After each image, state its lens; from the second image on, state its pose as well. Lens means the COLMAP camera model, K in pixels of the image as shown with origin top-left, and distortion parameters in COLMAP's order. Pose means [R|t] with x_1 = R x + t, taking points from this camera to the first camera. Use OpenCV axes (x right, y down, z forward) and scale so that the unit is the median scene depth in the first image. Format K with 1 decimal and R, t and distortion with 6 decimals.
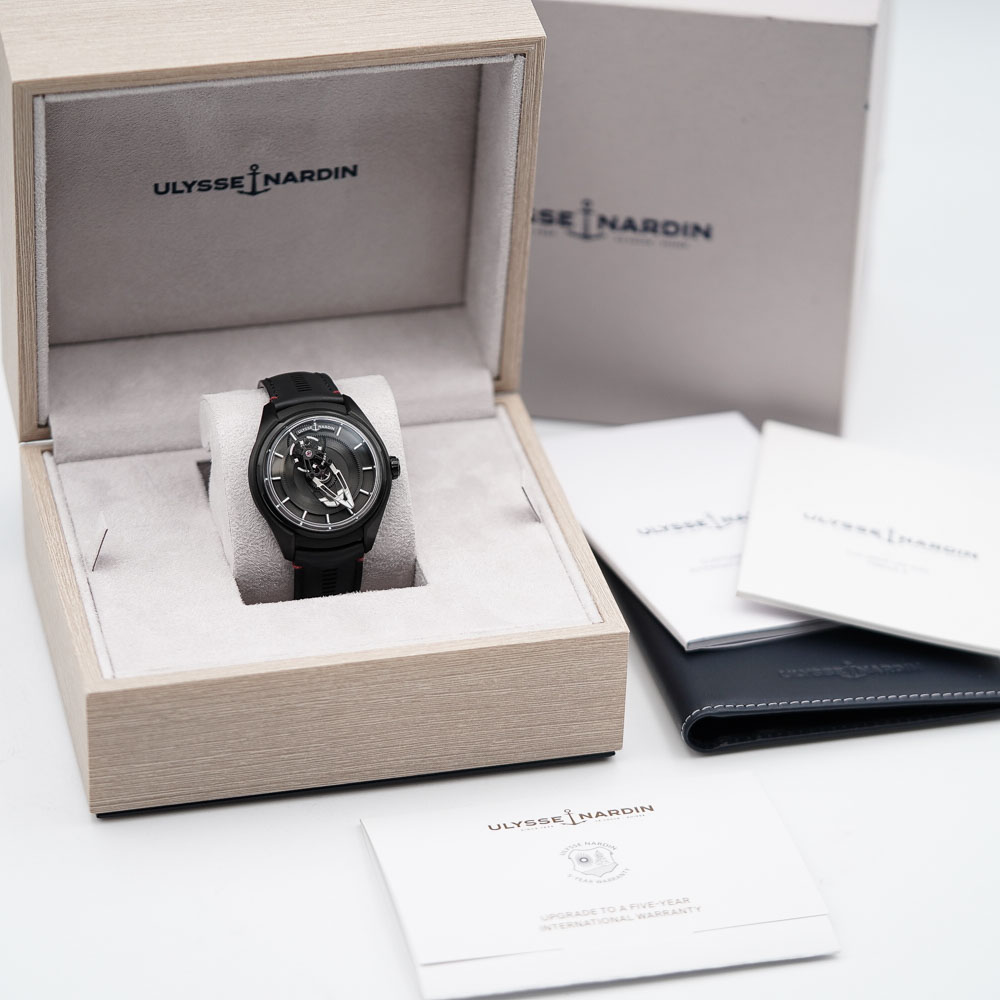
lens RADIAL K [[5170.9, 0, 500.0], [0, 5170.9, 500.0], [0, 0, 1]] dist [0.098902, -18.926303]
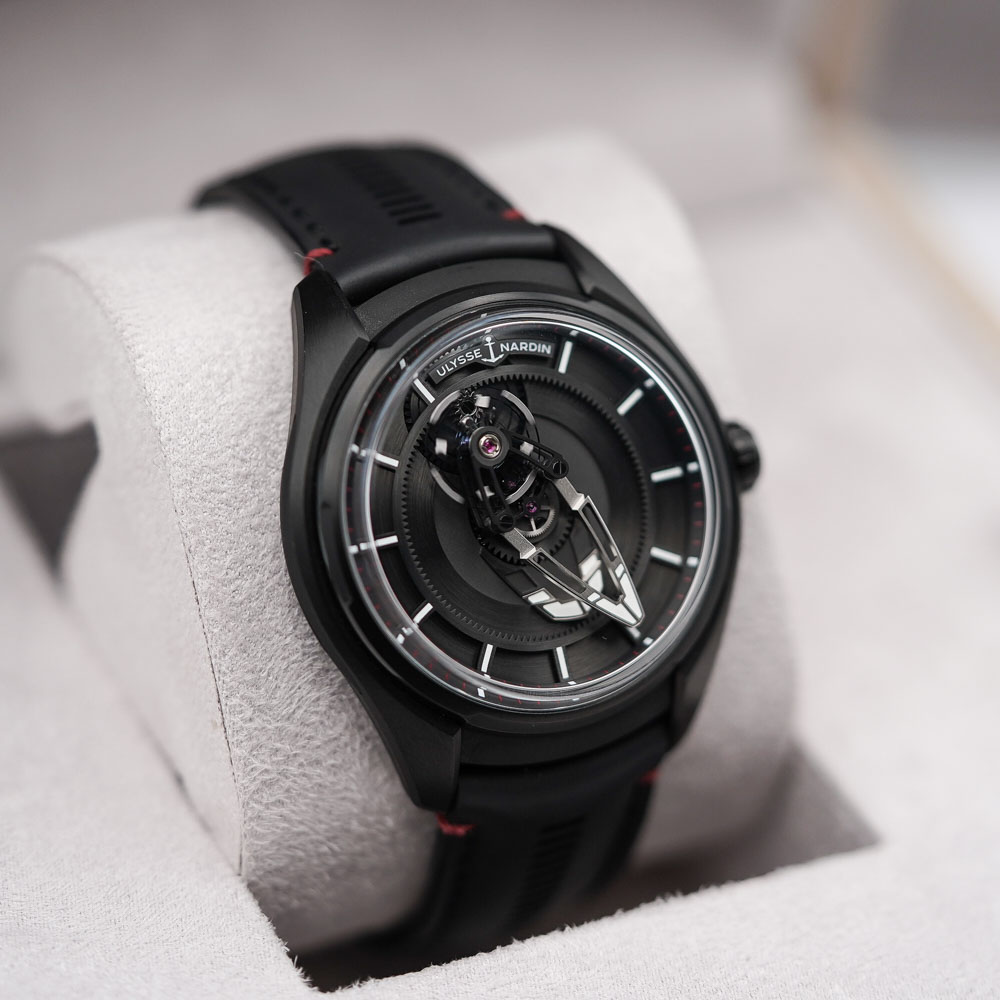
lens RADIAL K [[5170.9, 0, 500.0], [0, 5170.9, 500.0], [0, 0, 1]] dist [0.098902, -18.926303]
pose [[0.969778, -0.082304, 0.229686, -0.102803], [0.055222, 0.990999, 0.121950, -0.041246], [-0.237656, -0.105580, 0.965594, 0.717673]]
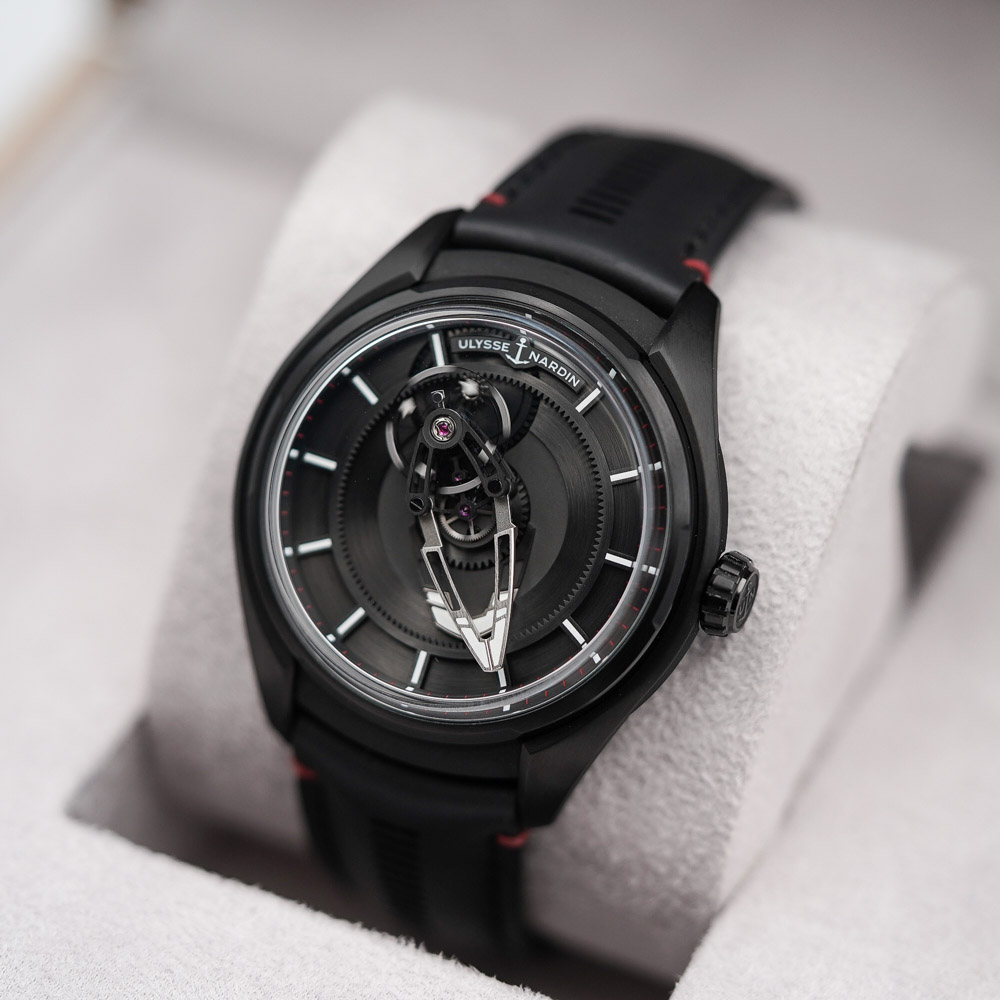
lens RADIAL K [[5170.9, 0, 500.0], [0, 5170.9, 500.0], [0, 0, 1]] dist [0.098902, -18.926303]
pose [[0.785781, 0.415059, -0.458557, 0.095925], [-0.346467, 0.909540, 0.229560, -0.071024], [0.512357, -0.021509, 0.858503, 0.757517]]
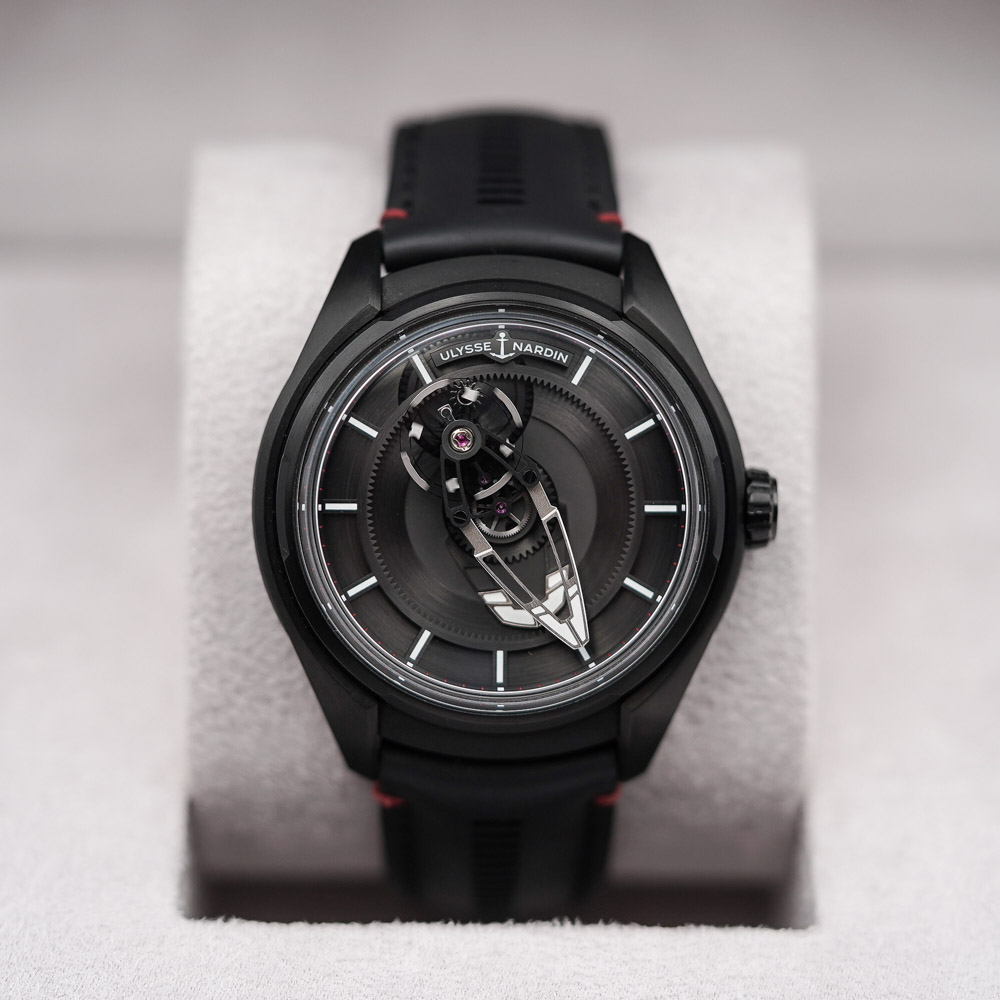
lens RADIAL K [[5170.9, 0, 500.0], [0, 5170.9, 500.0], [0, 0, 1]] dist [0.098902, -18.926303]
pose [[0.973787, 0.149826, -0.171148, 0.015383], [-0.116799, 0.975009, 0.188986, -0.060756], [0.195186, -0.164042, 0.966950, 0.716550]]
